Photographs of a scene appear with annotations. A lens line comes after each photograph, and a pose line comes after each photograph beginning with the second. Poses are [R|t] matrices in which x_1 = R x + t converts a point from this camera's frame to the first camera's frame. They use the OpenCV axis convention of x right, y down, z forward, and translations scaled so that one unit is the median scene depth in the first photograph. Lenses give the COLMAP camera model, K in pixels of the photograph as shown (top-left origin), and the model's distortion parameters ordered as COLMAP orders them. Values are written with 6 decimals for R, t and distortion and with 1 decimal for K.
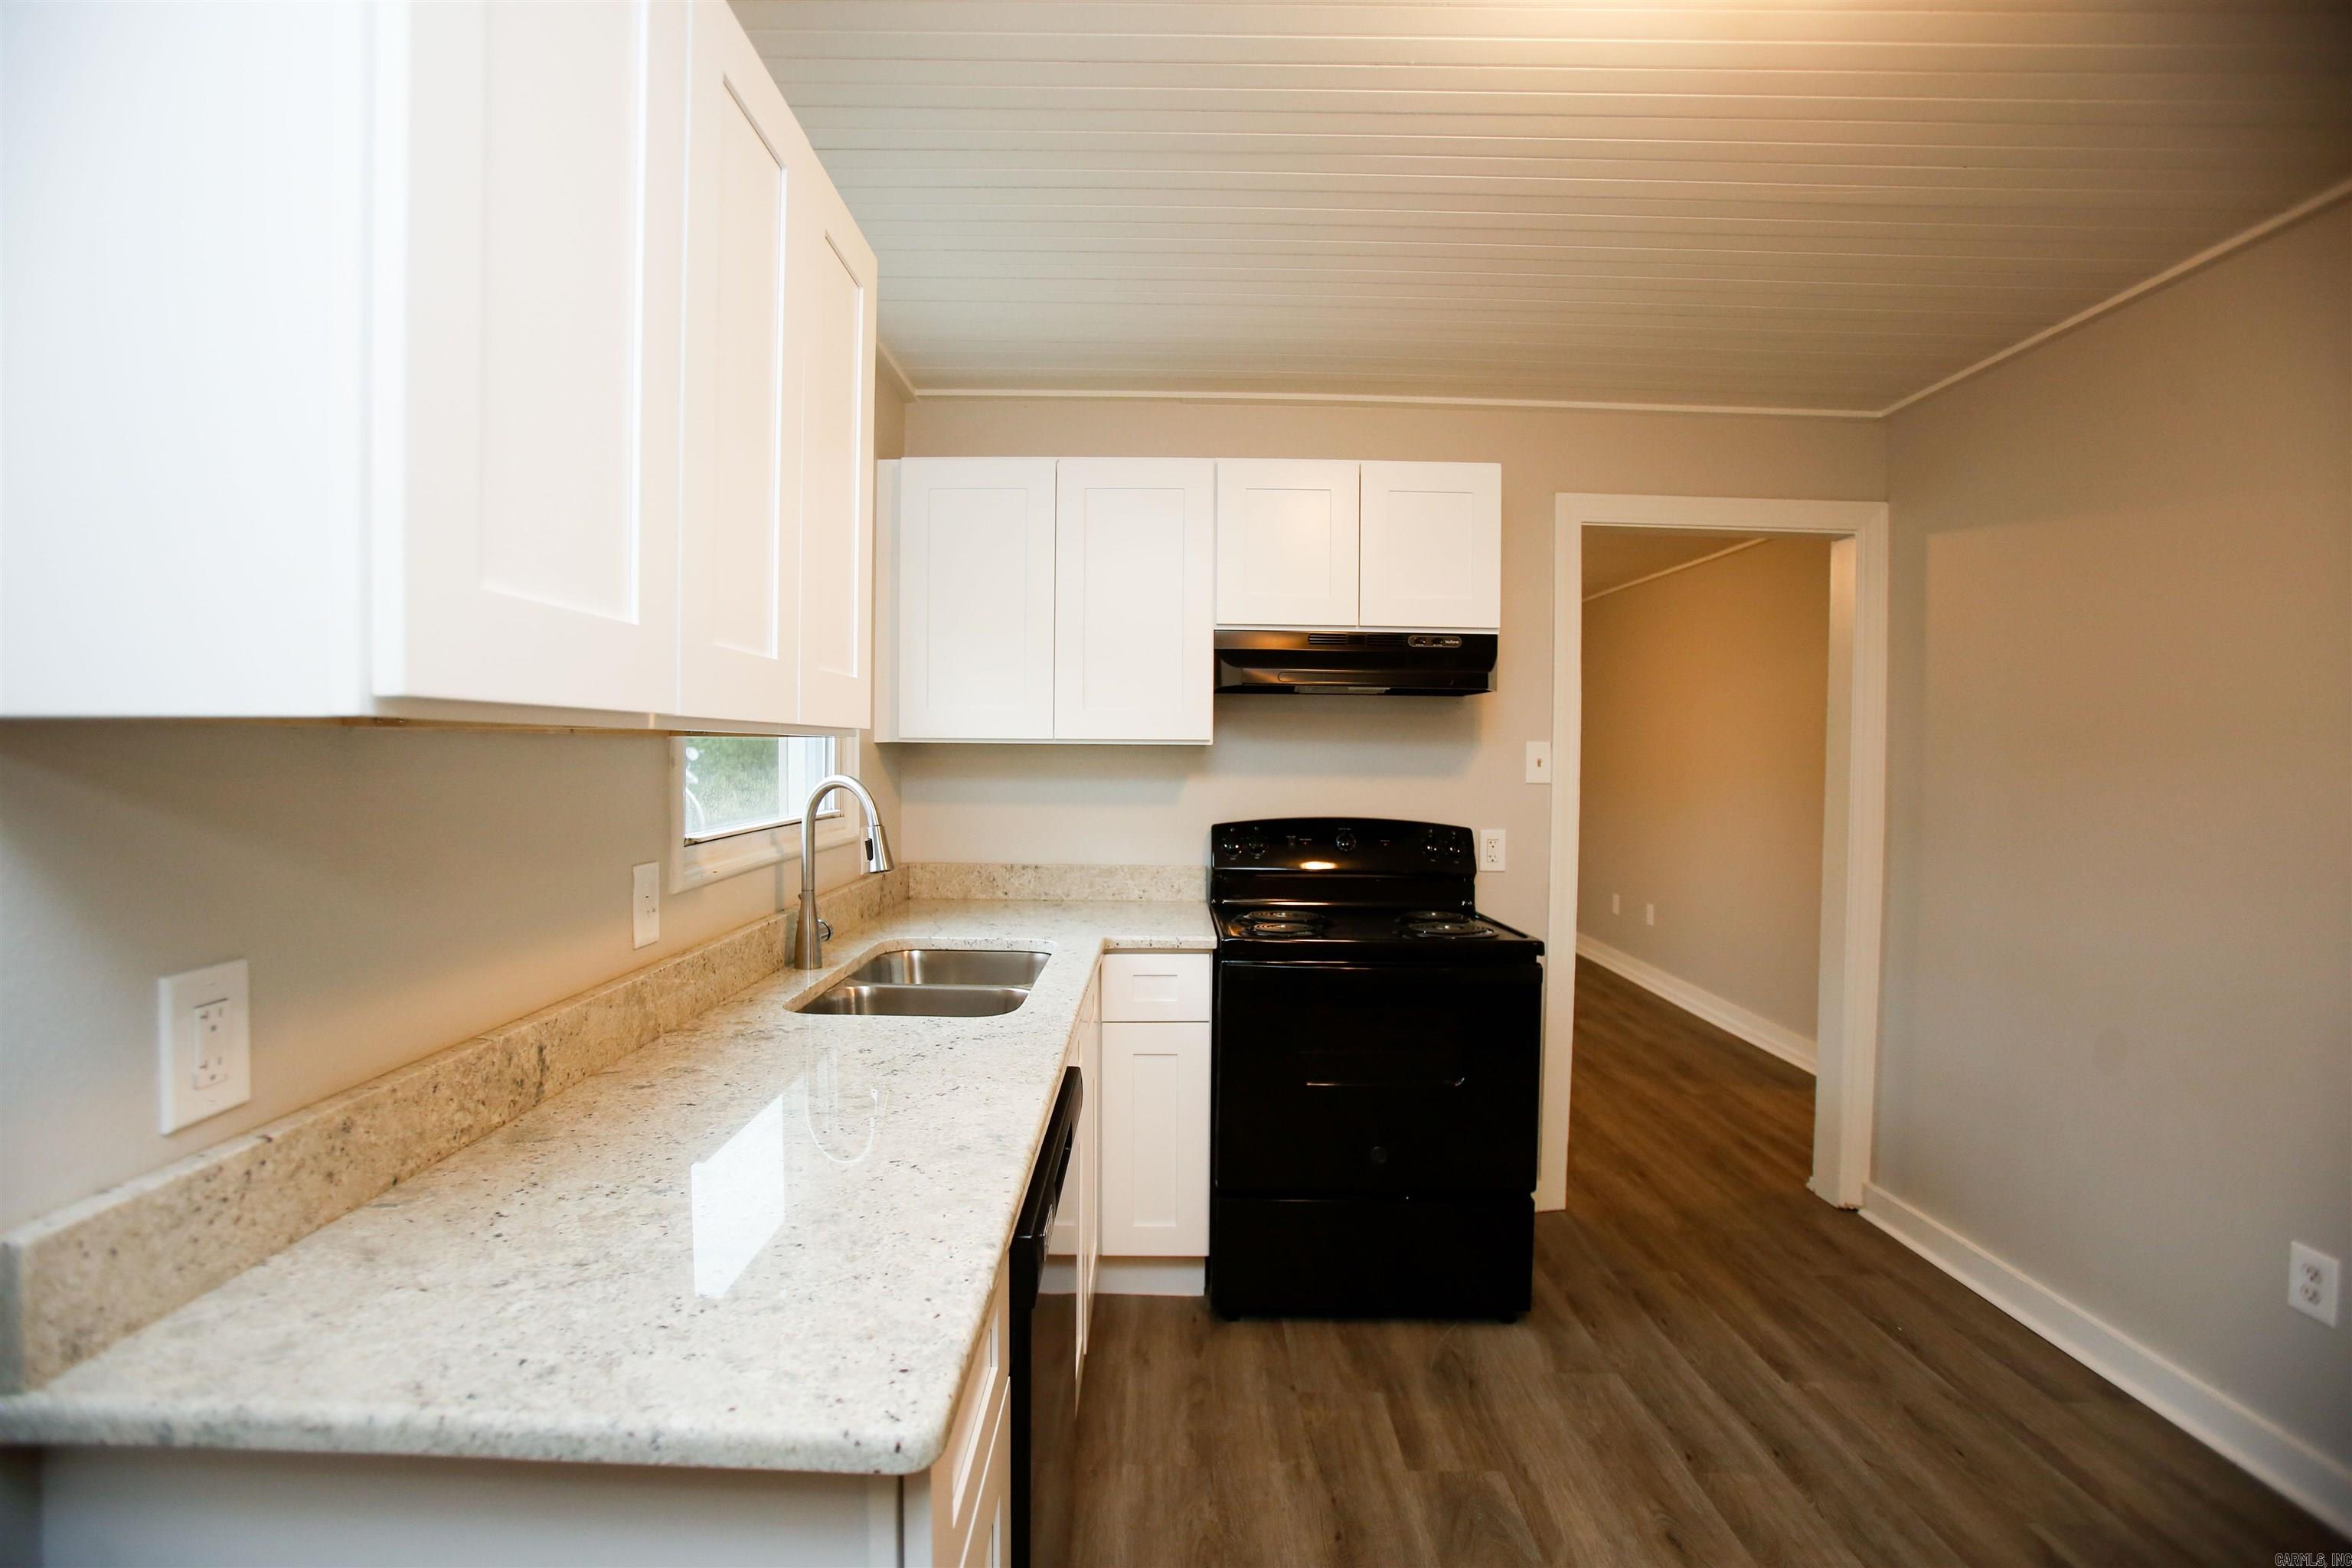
lens RADIAL K [[1091.4, 0, 1165.3], [0, 1091.4, 782.3], [0, 0, 1]] dist [-0.067863, 0.025786]
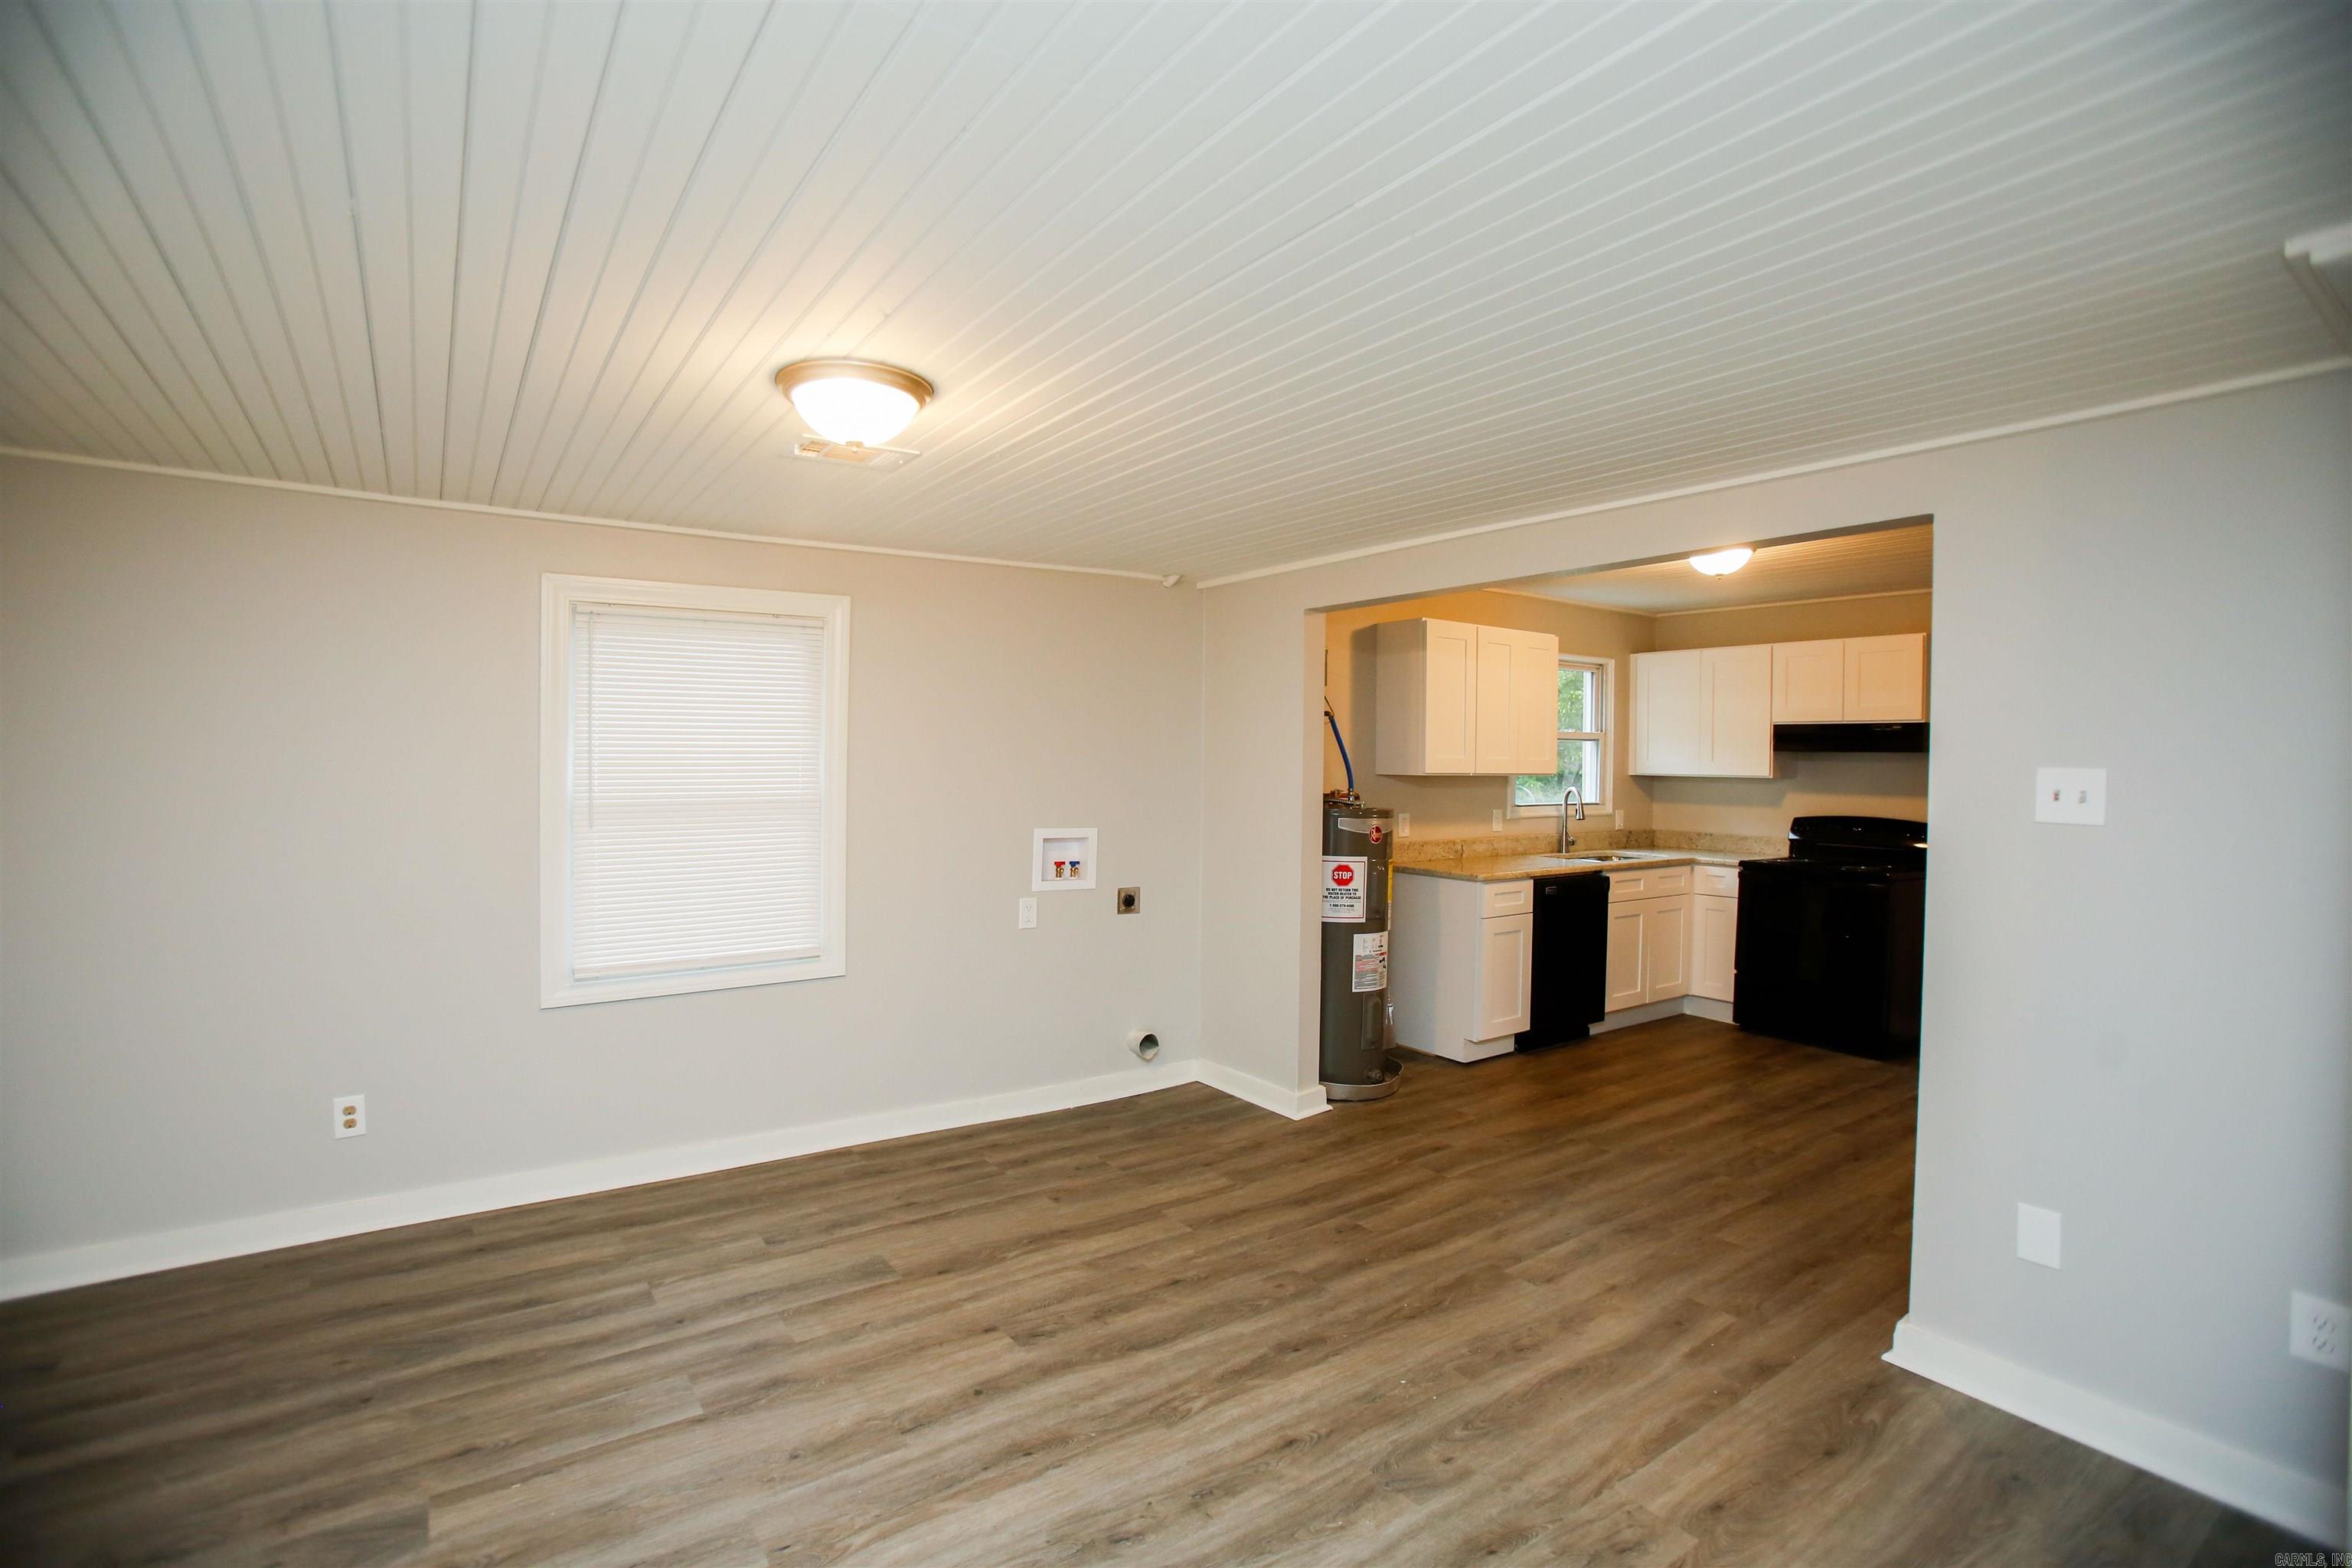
lens RADIAL K [[1091.4, 0, 1160.3], [0, 1091.4, 772.1], [0, 0, 1]] dist [-0.067863, 0.025786]
pose [[0.578680, 0.009892, -0.815495, 1.084961], [-0.031079, 0.999468, -0.009930, 0.012128], [0.814962, 0.031092, 0.578679, -1.214544]]
